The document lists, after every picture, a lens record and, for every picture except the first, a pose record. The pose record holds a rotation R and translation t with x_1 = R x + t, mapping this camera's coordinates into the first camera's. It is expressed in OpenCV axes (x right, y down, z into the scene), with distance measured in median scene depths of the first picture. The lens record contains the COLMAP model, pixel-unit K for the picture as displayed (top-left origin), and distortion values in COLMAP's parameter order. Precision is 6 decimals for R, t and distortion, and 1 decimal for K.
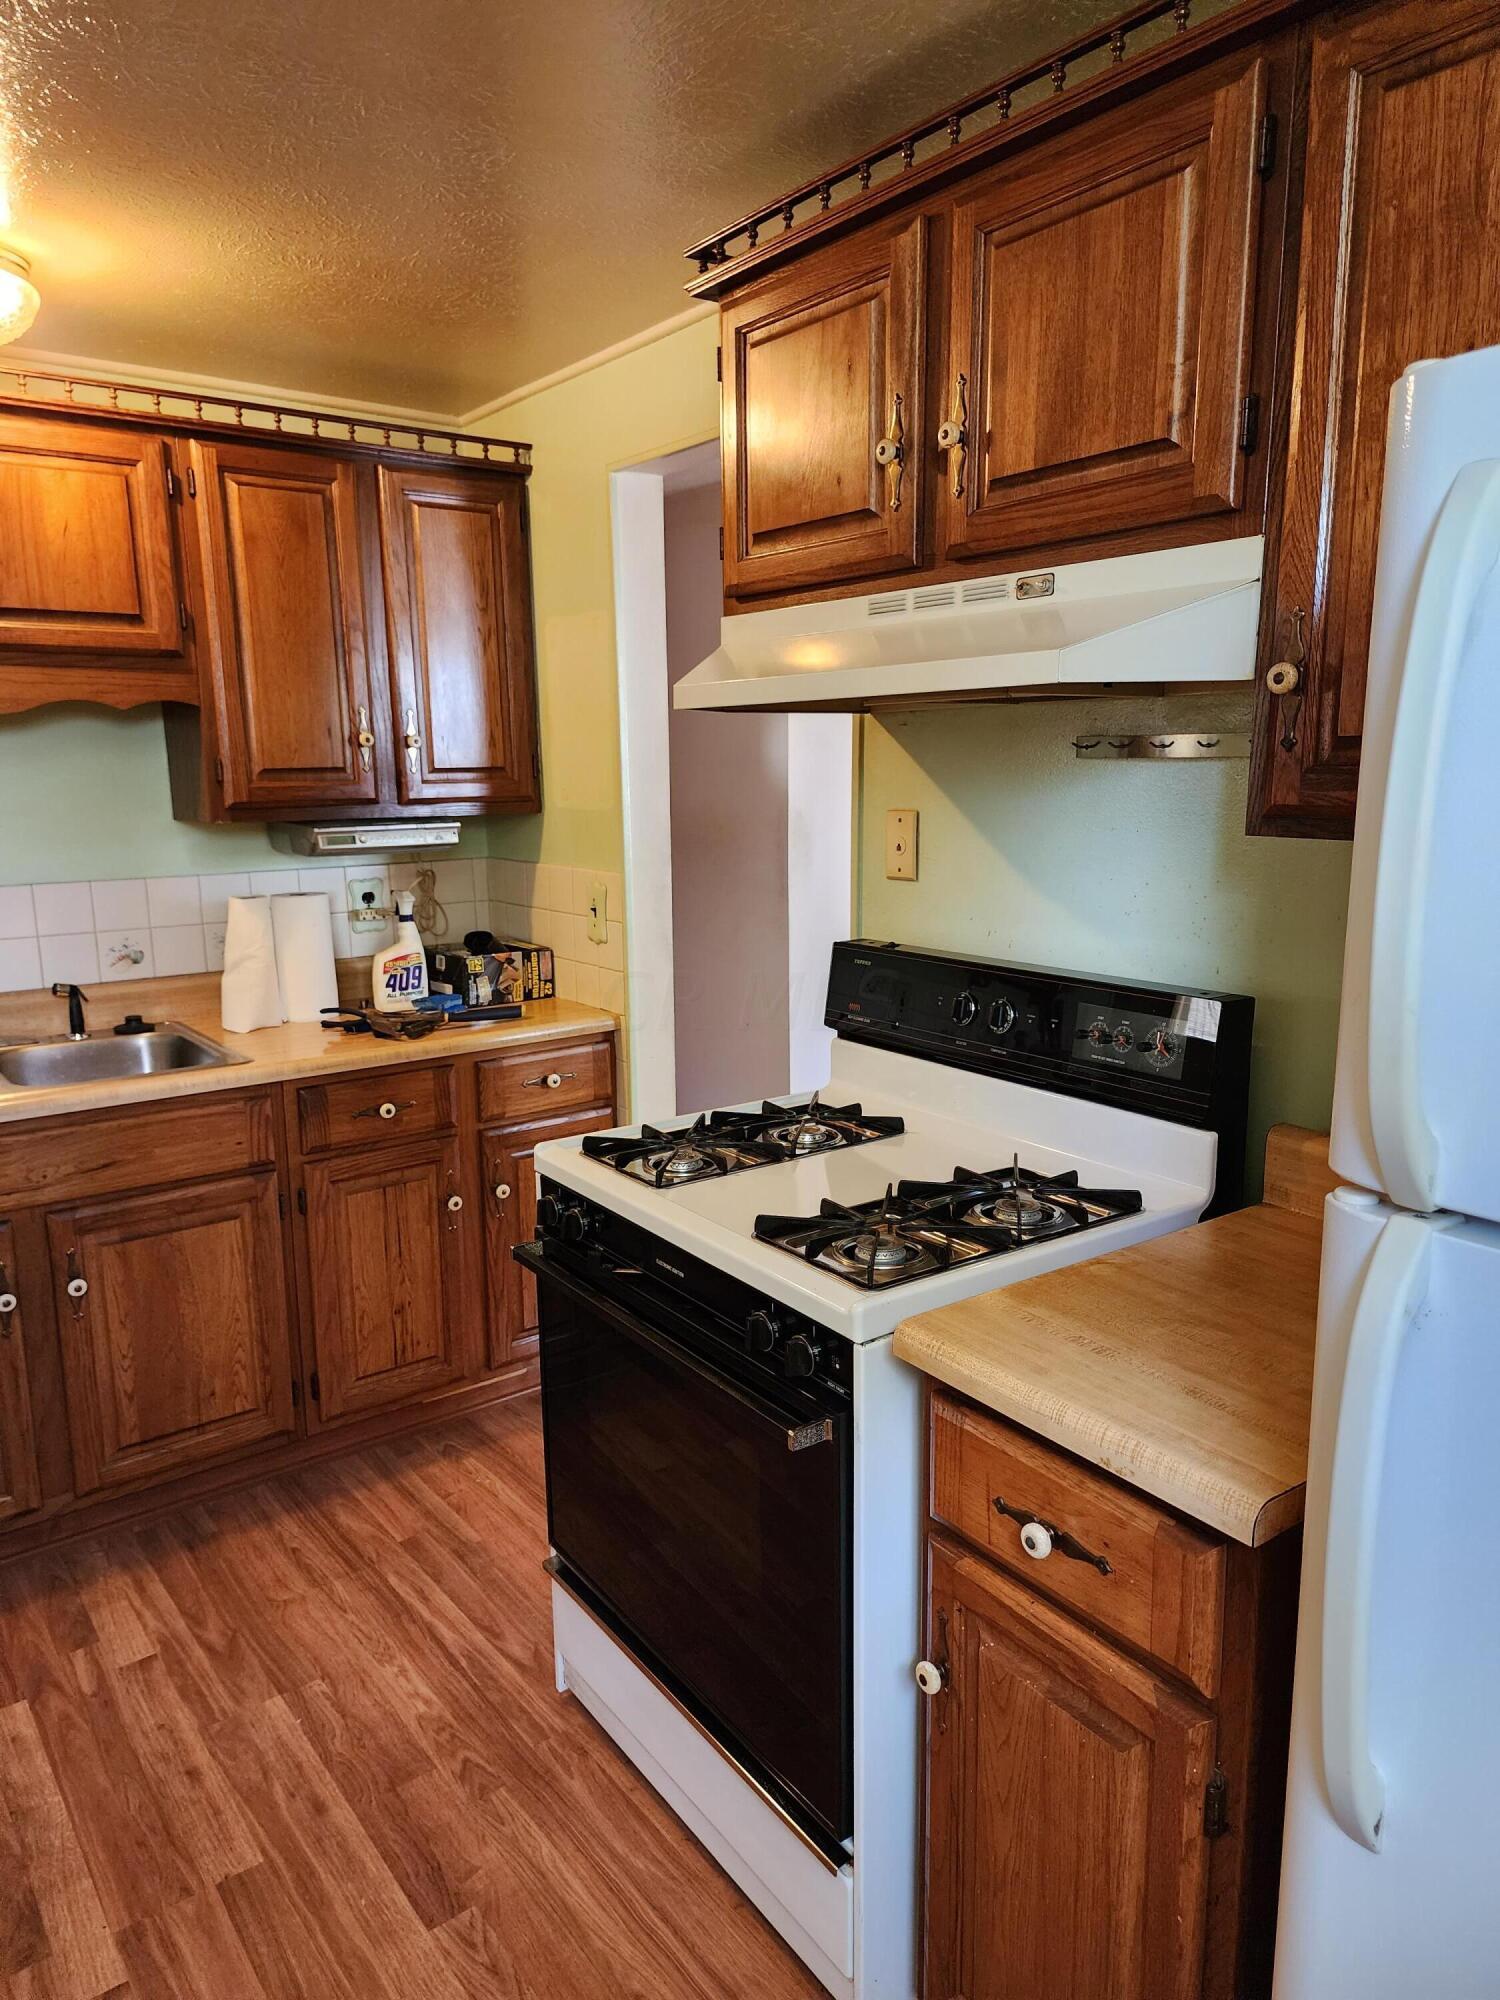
lens RADIAL K [[1347.1, 0, 754.9], [0, 1347.1, 1014.6], [0, 0, 1]] dist [0.060767, -0.052186]
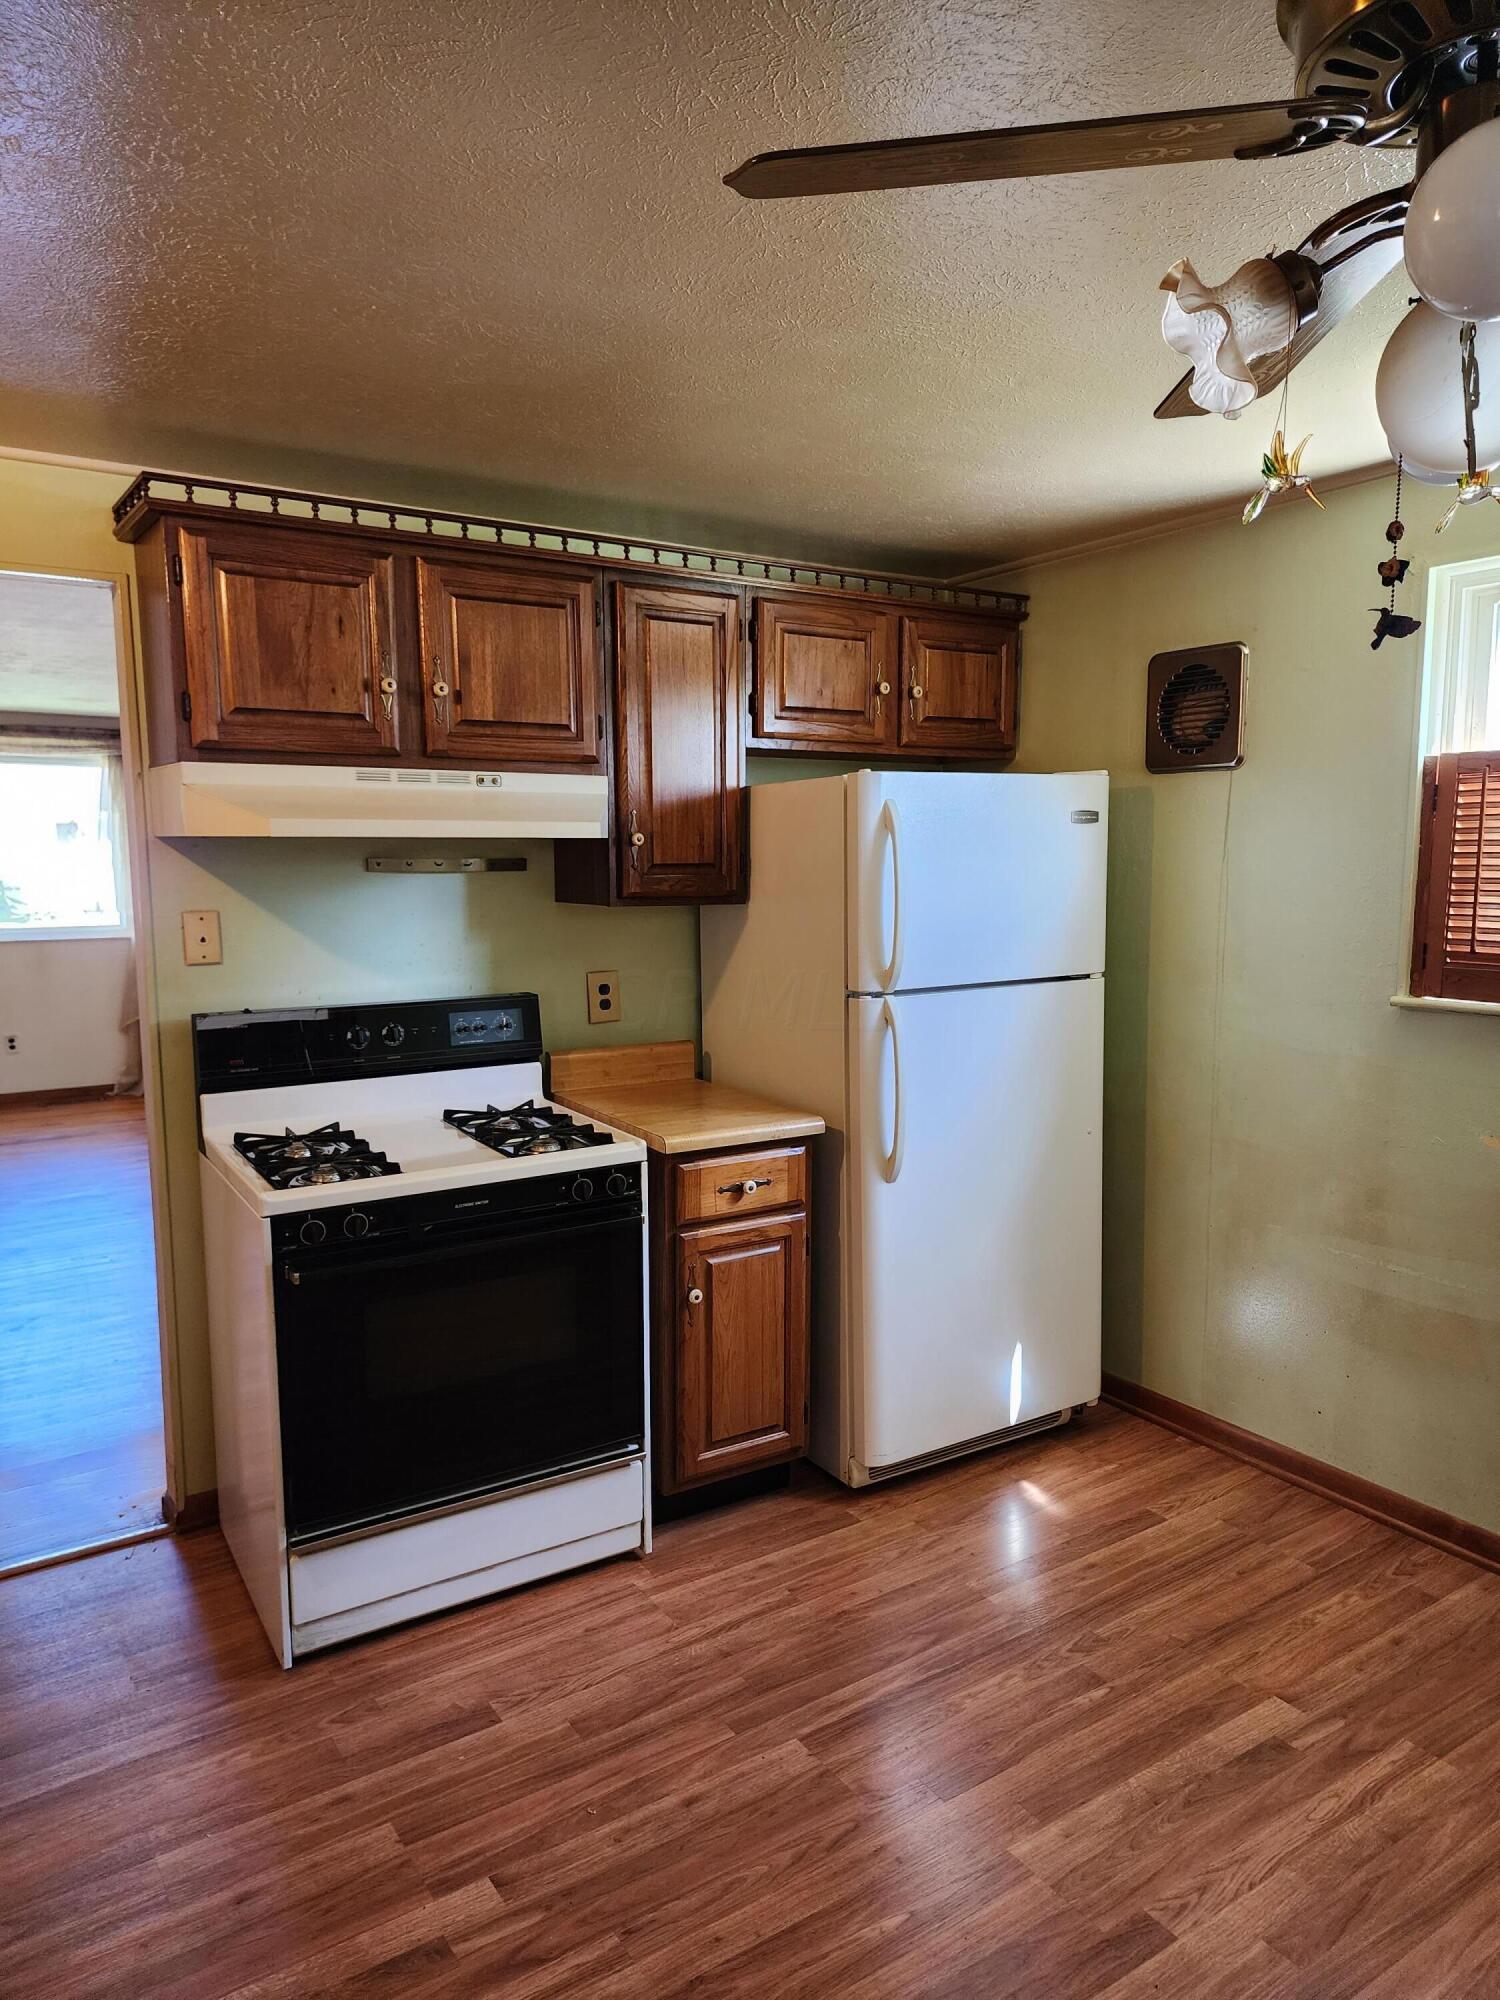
lens RADIAL K [[1347.1, 0, 754.9], [0, 1347.1, 1014.6], [0, 0, 1]] dist [0.060767, -0.052186]
pose [[0.054642, -0.109120, 0.992526, -1.297615], [0.192175, 0.976576, 0.096787, -0.089449], [-0.979838, 0.185450, 0.074332, 0.449736]]
